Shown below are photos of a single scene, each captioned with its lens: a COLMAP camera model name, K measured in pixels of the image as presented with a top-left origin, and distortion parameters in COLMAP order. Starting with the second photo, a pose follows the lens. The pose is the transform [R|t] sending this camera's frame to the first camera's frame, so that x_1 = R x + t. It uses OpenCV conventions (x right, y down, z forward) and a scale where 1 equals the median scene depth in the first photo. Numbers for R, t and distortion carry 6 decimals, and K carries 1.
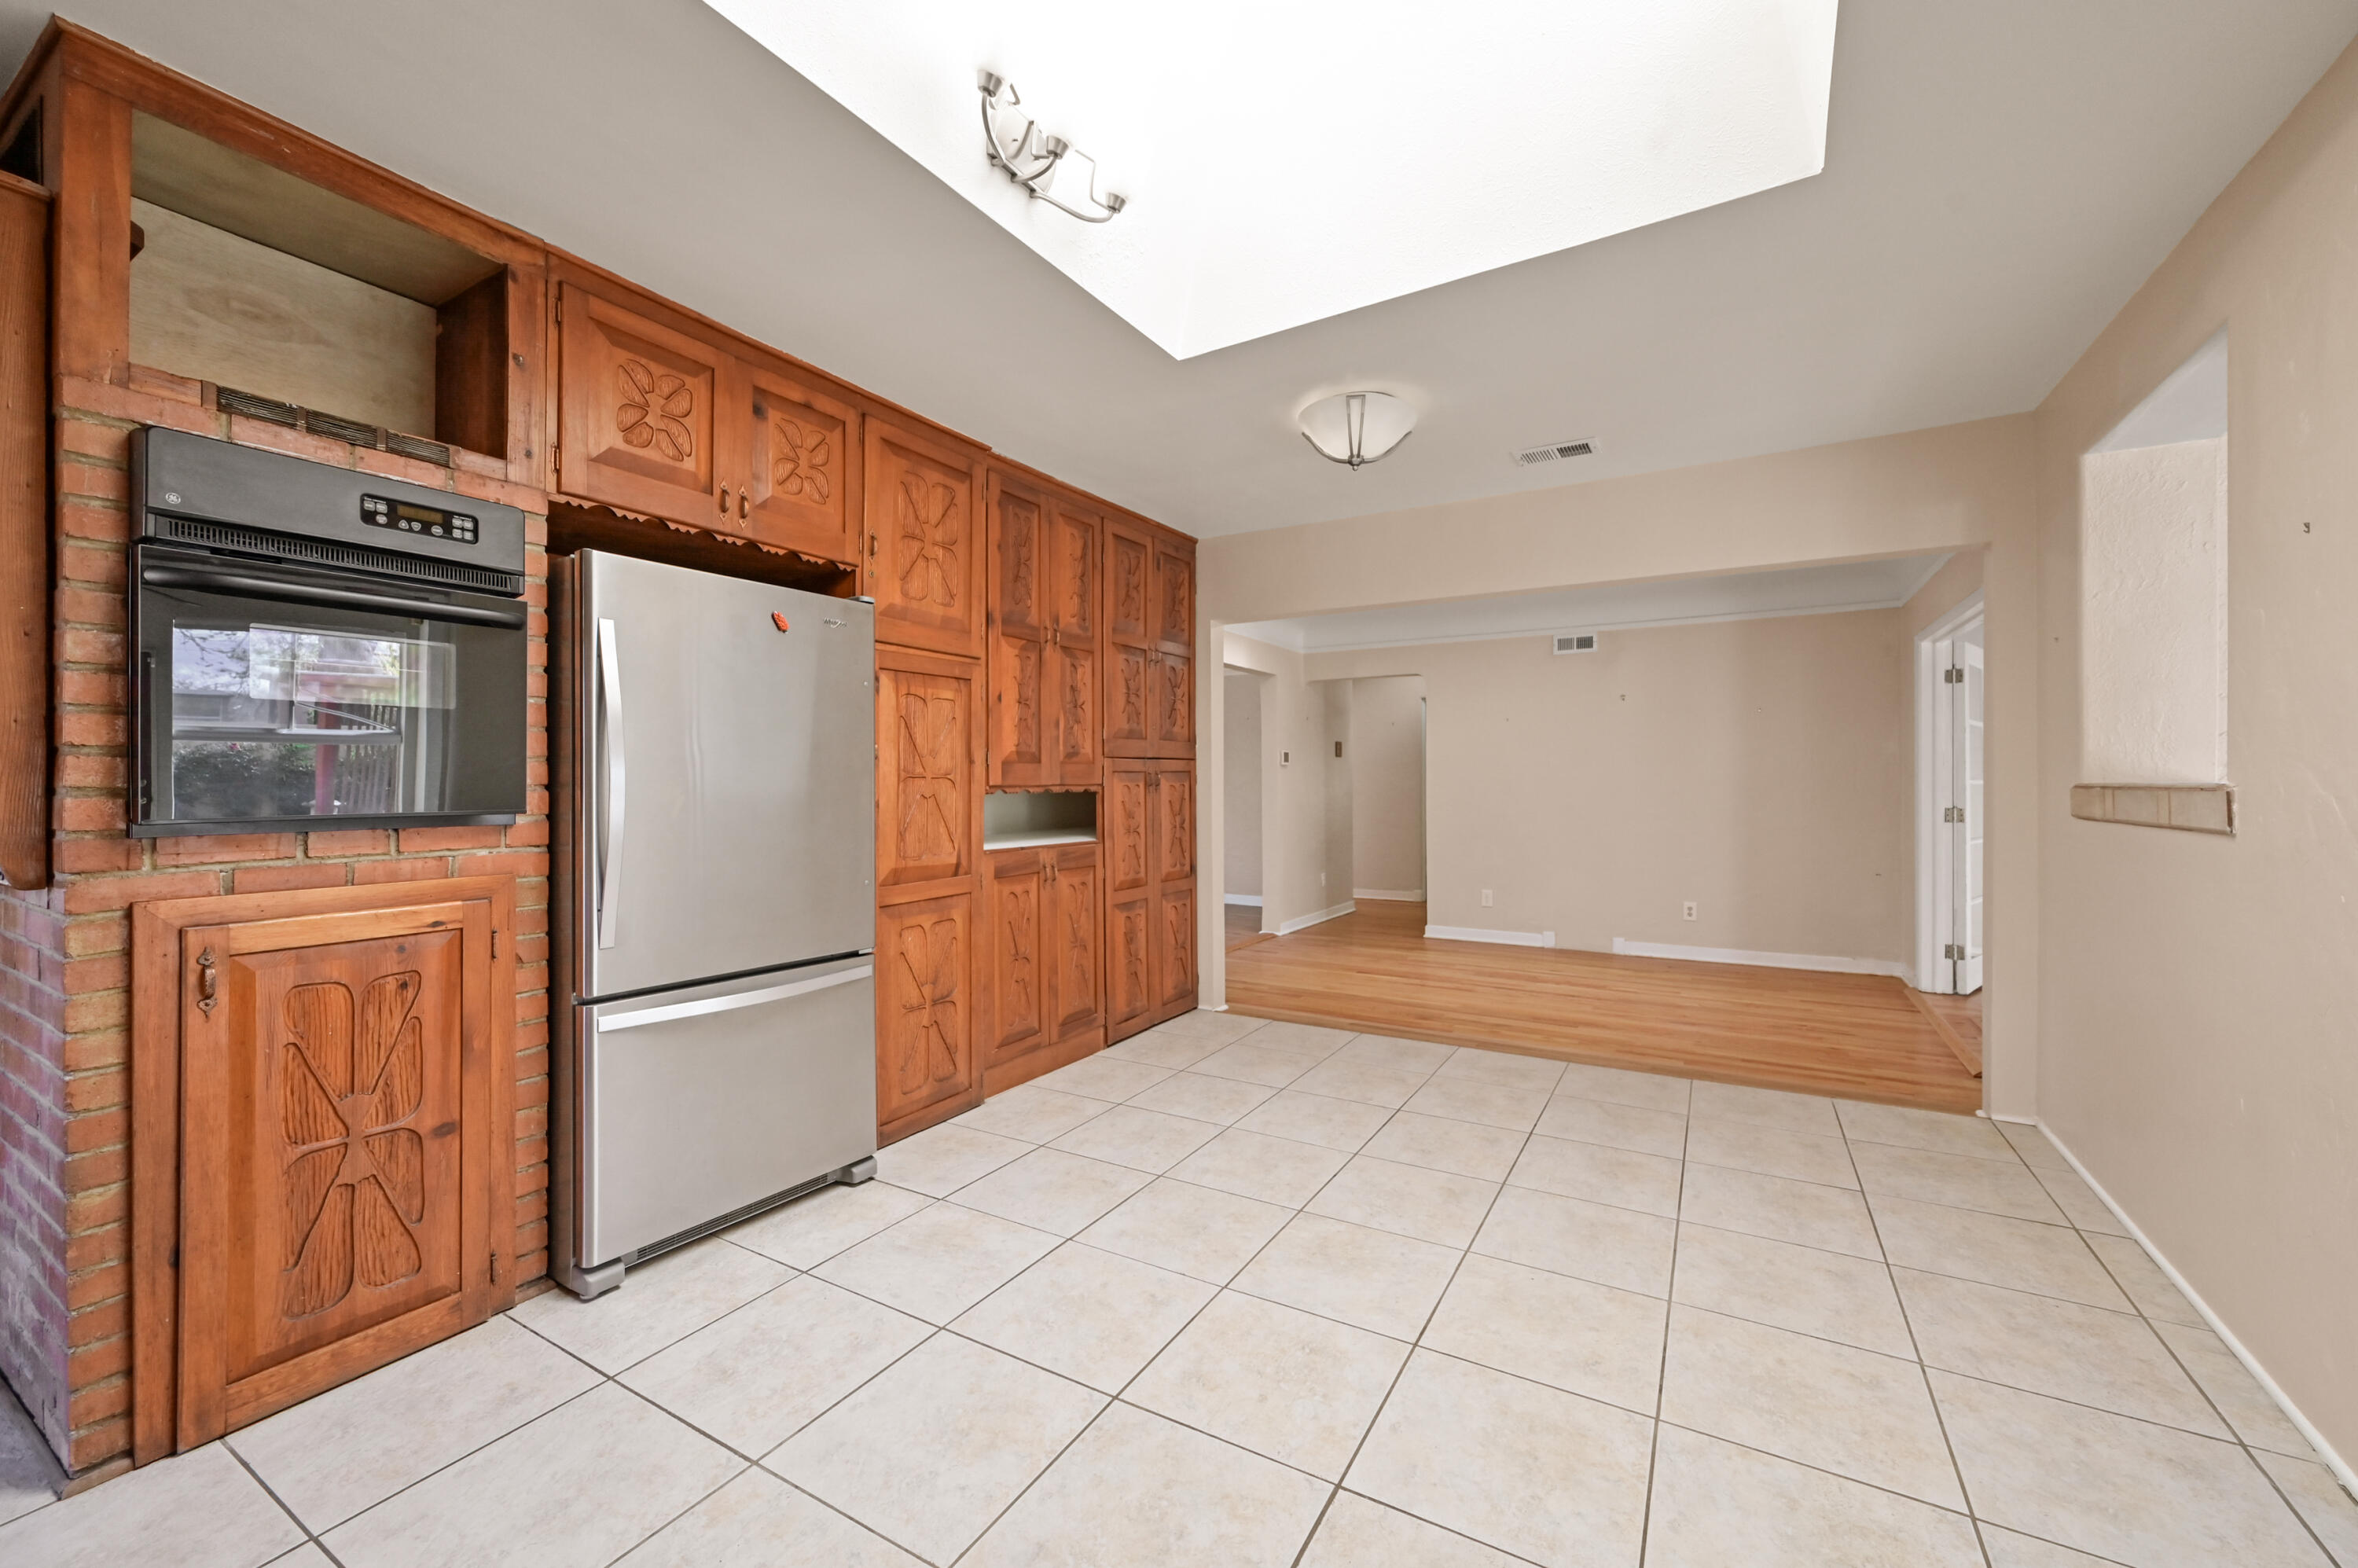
lens RADIAL K [[927.9, 0, 1183.0], [0, 927.9, 783.1], [0, 0, 1]] dist [-0.000179, -0.000178]
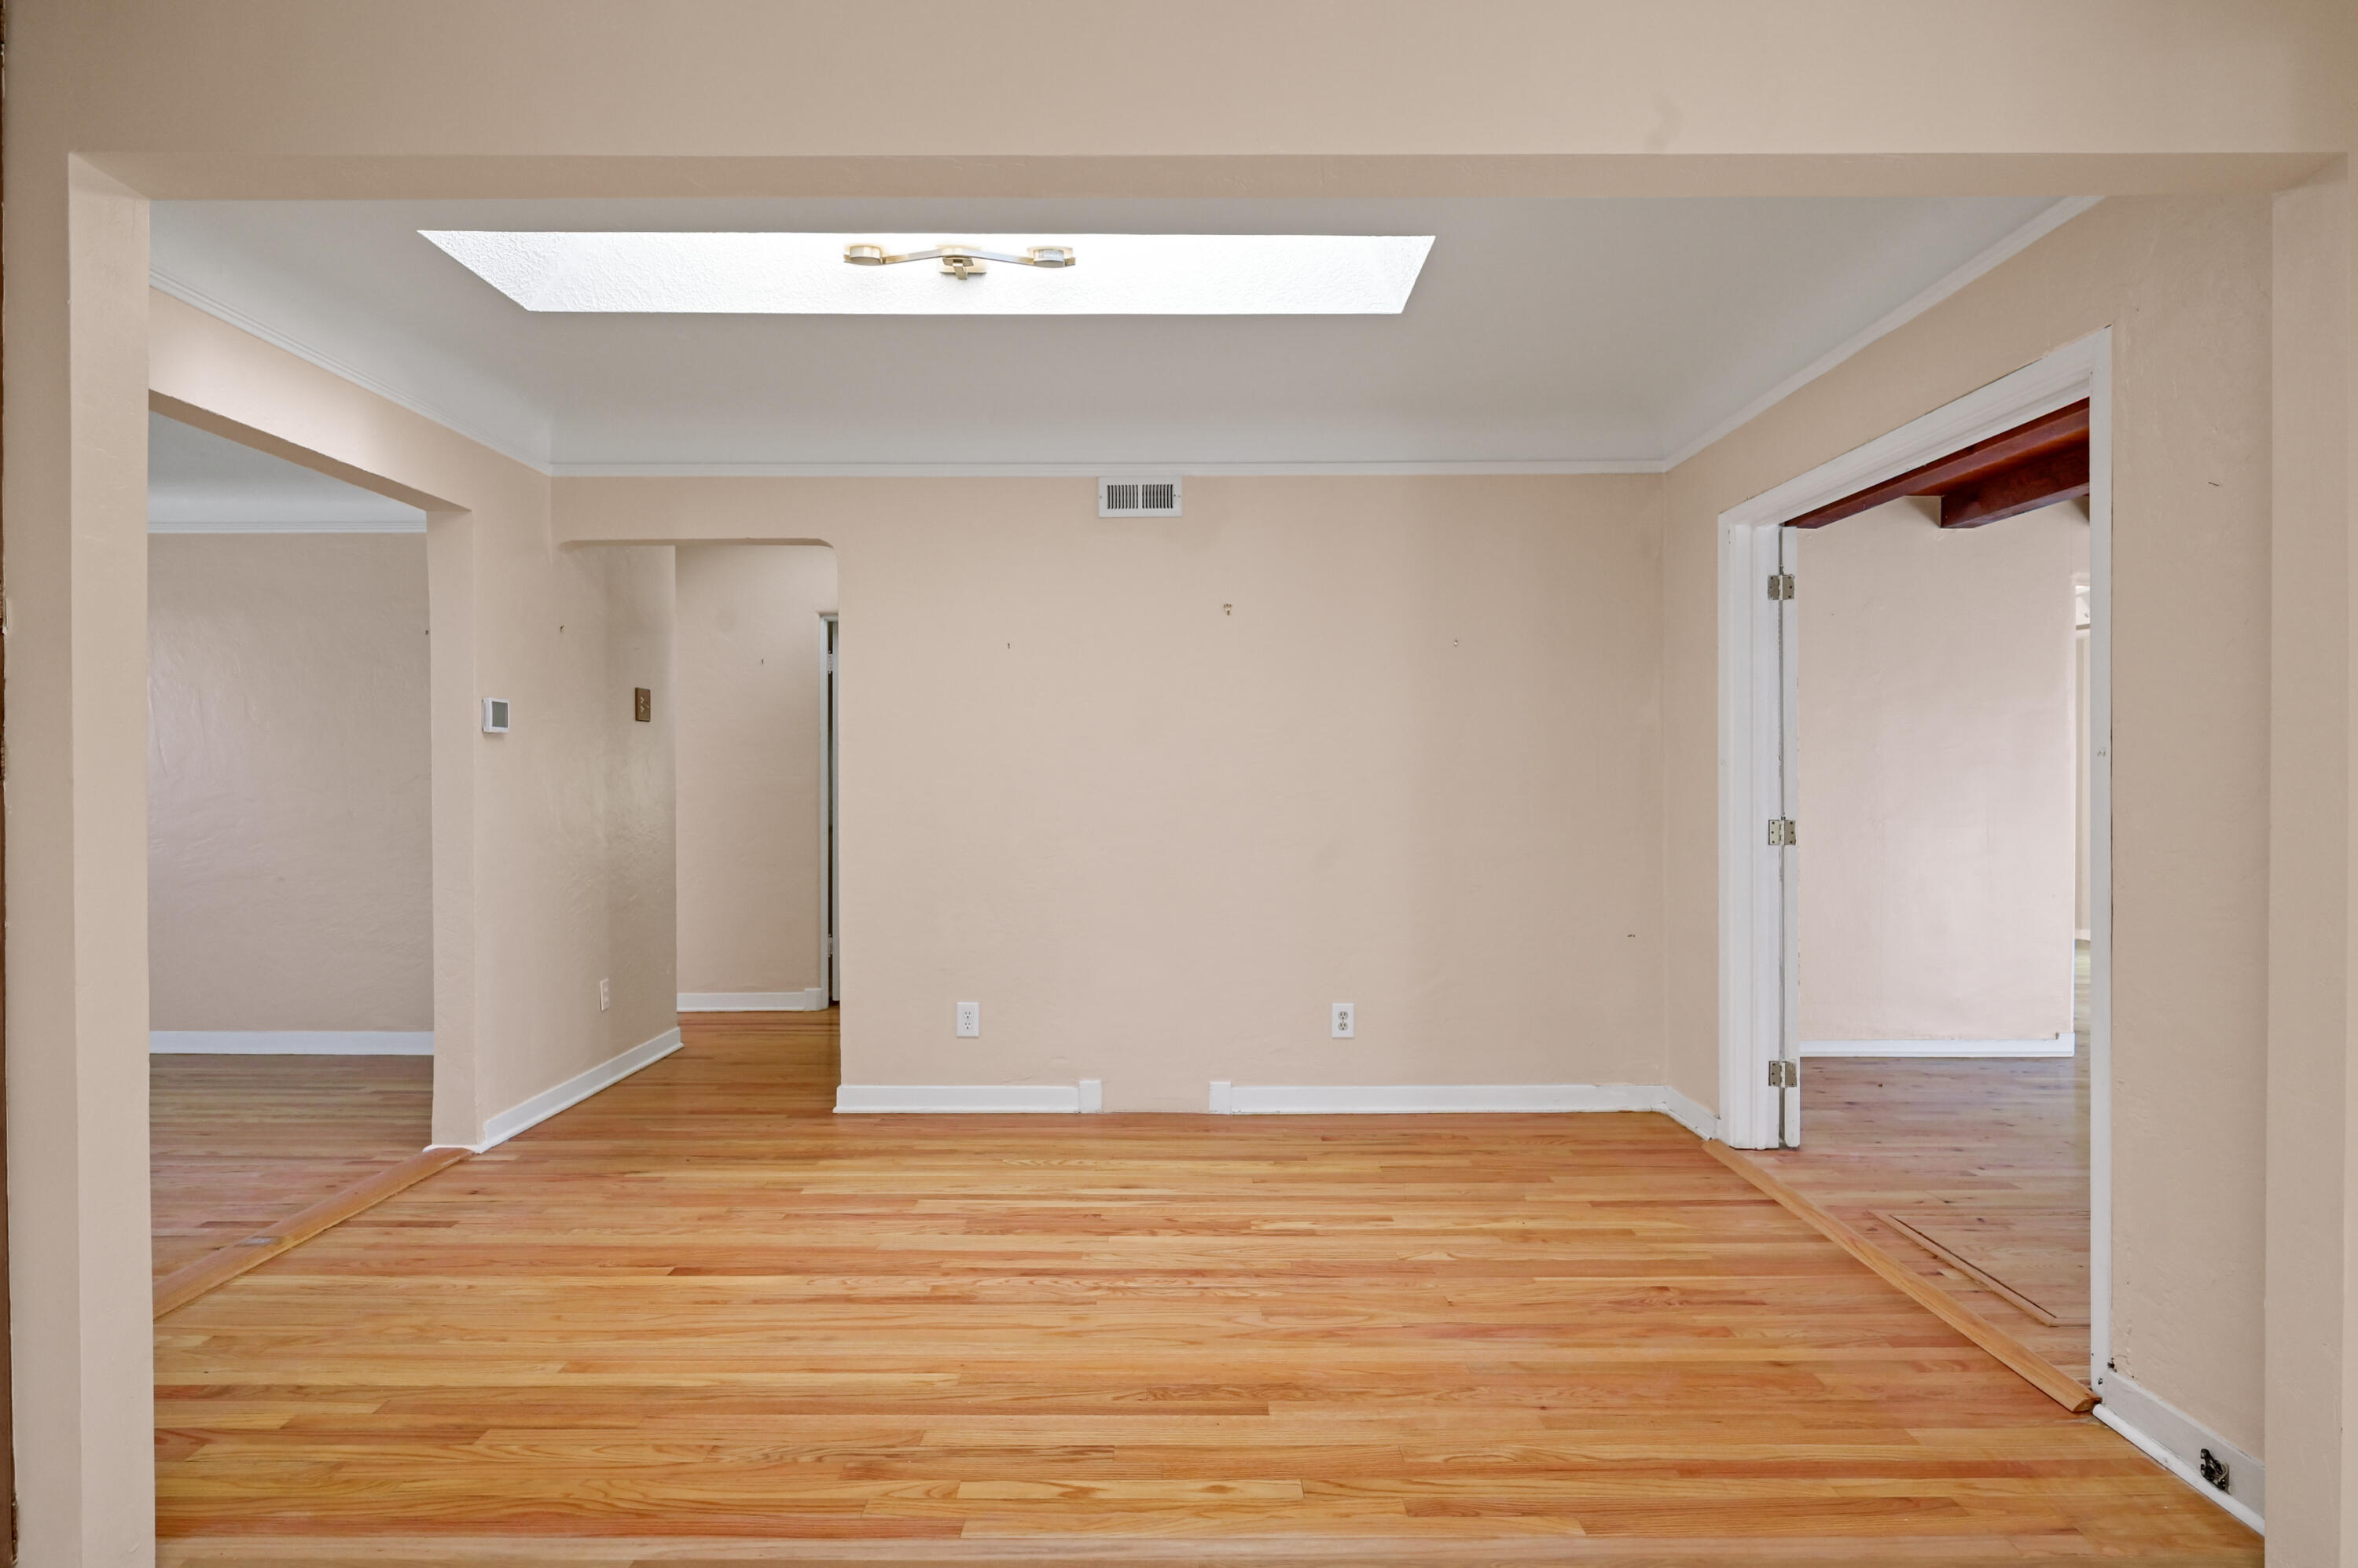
lens RADIAL K [[1329.8, 0, 1183.6], [0, 1329.8, 774.5], [0, 0, 1]] dist [0.000489, -0.000121]
pose [[0.860244, 0.001974, 0.509879, 0.145920], [0.000978, 0.999984, -0.005522, 0.004818], [-0.509882, 0.005249, 0.860228, 0.691782]]
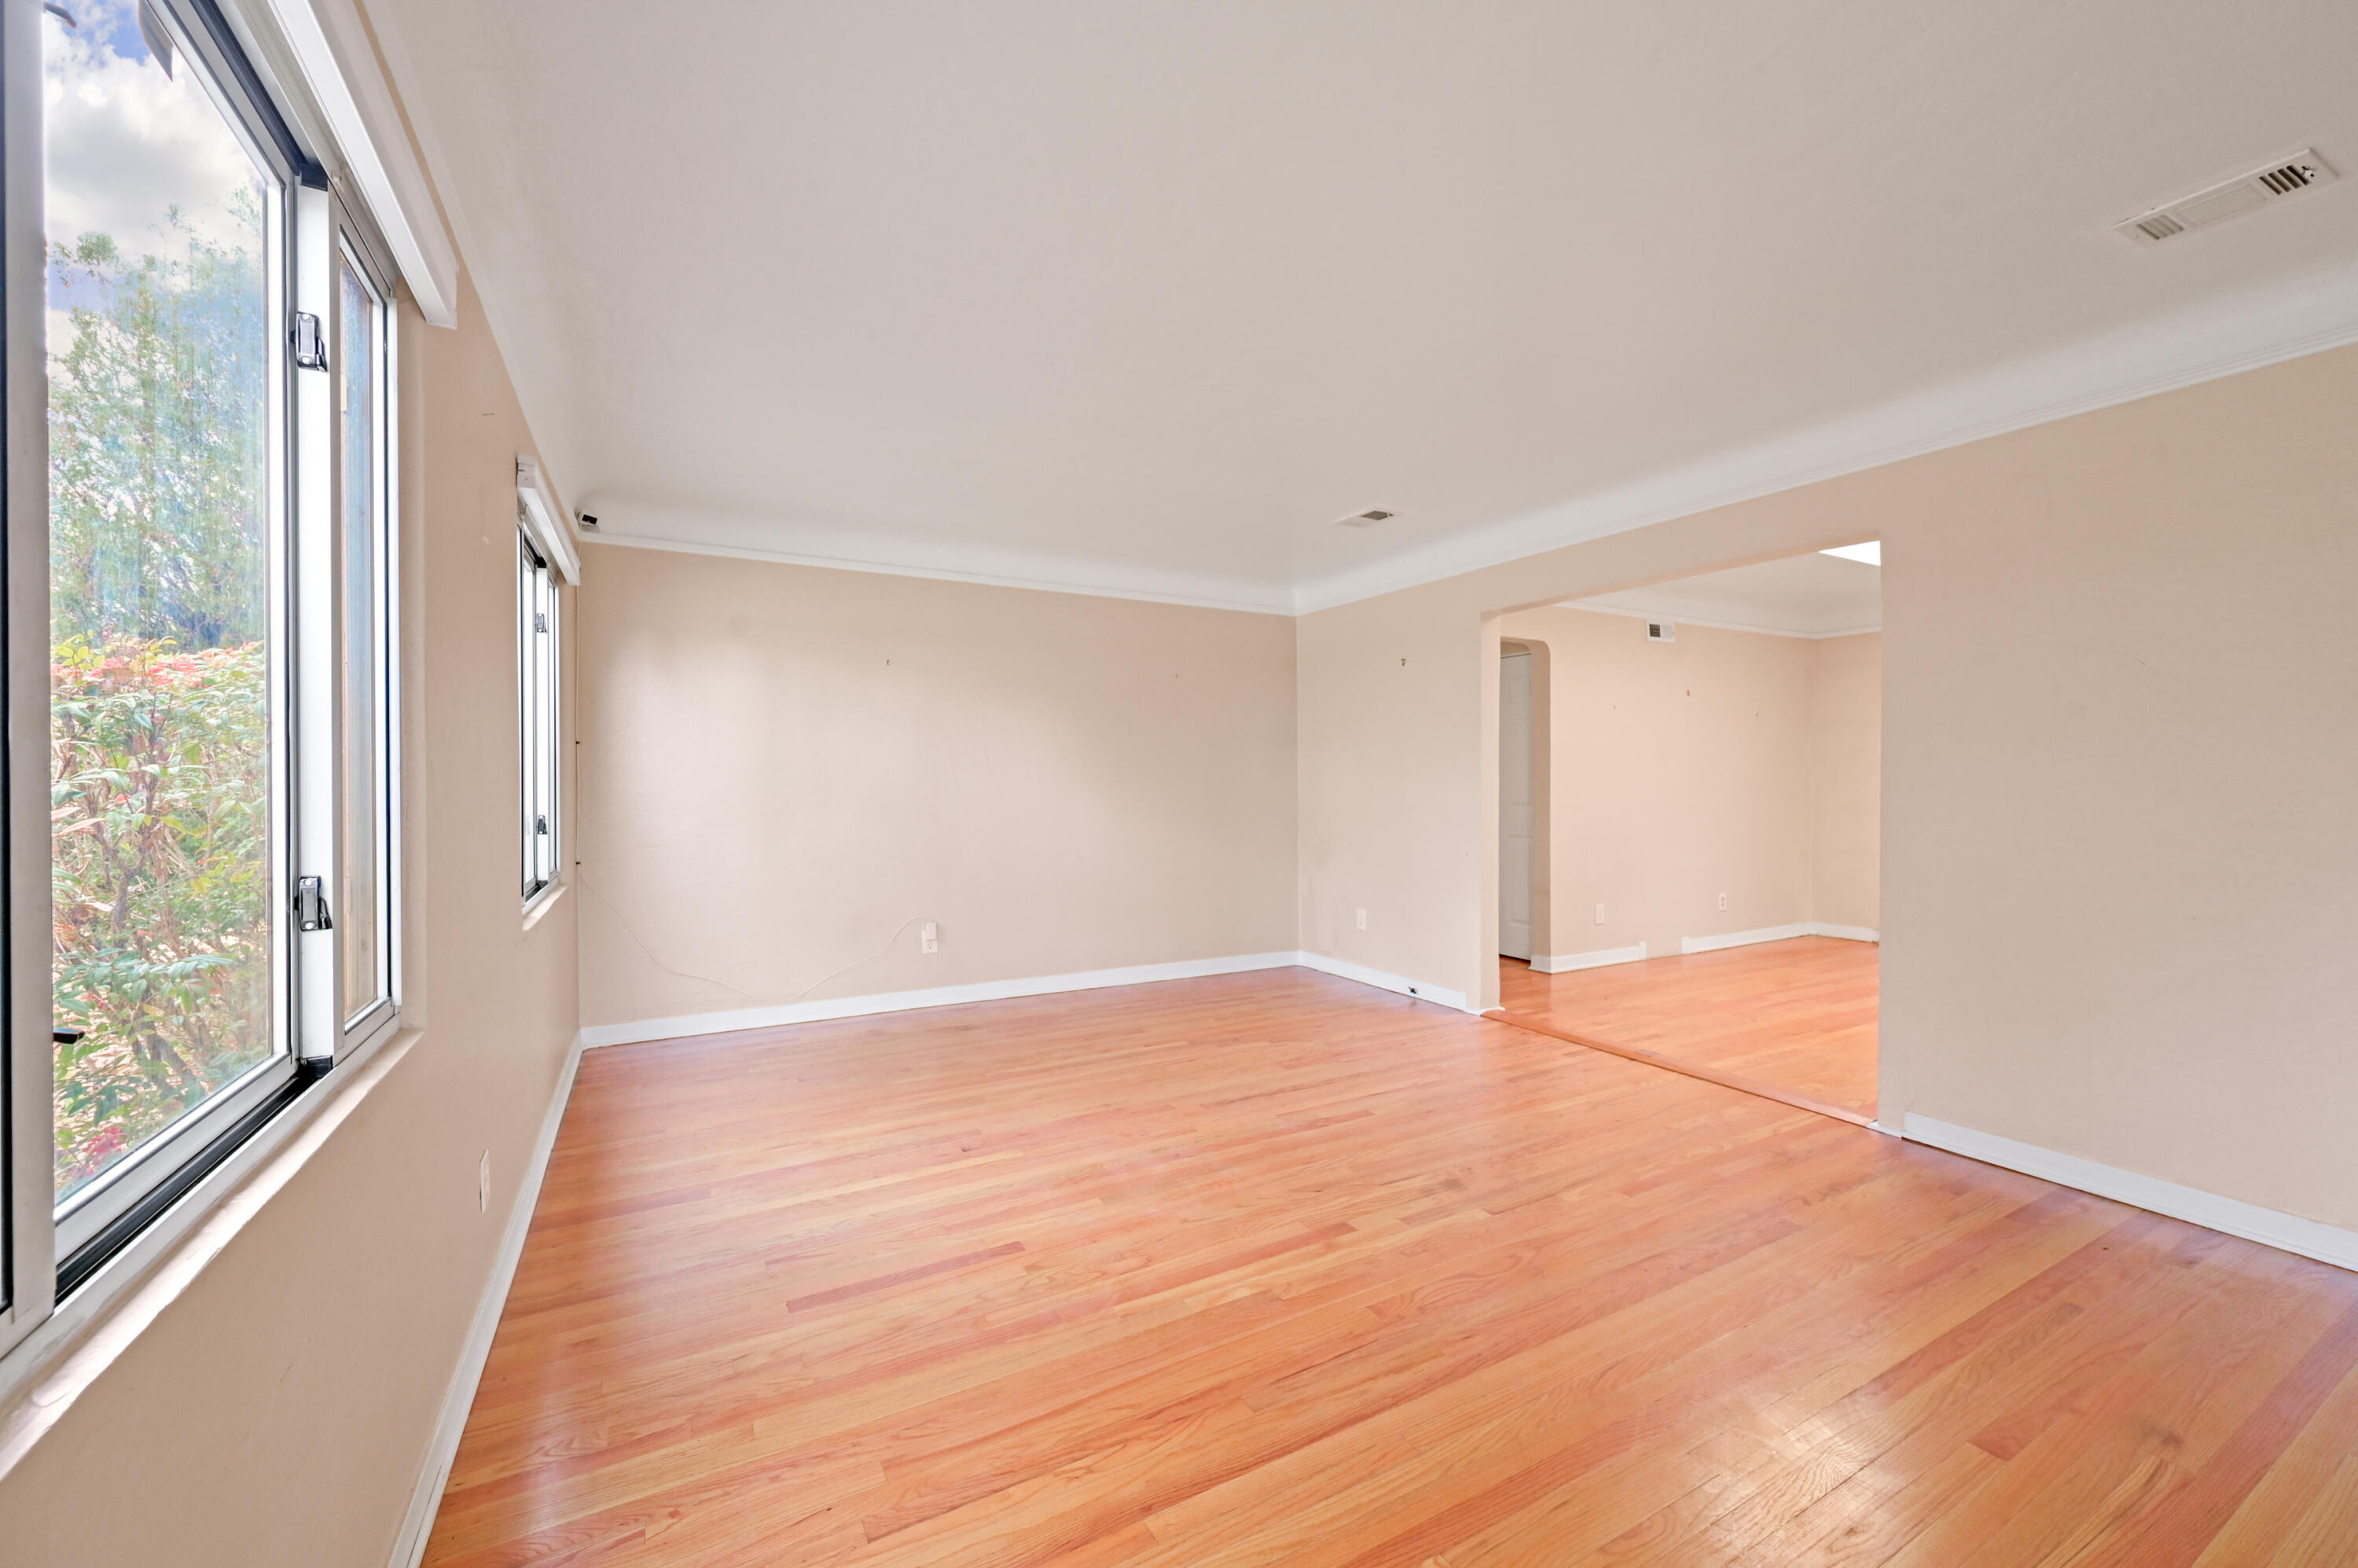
lens RADIAL K [[927.9, 0, 1183.0], [0, 927.9, 783.1], [0, 0, 1]] dist [-0.000179, -0.000178]
pose [[0.502975, -0.000541, 0.864301, -1.173376], [0.002978, 0.999995, -0.001108, 0.006512], [-0.864296, 0.003131, 0.502974, 1.756488]]
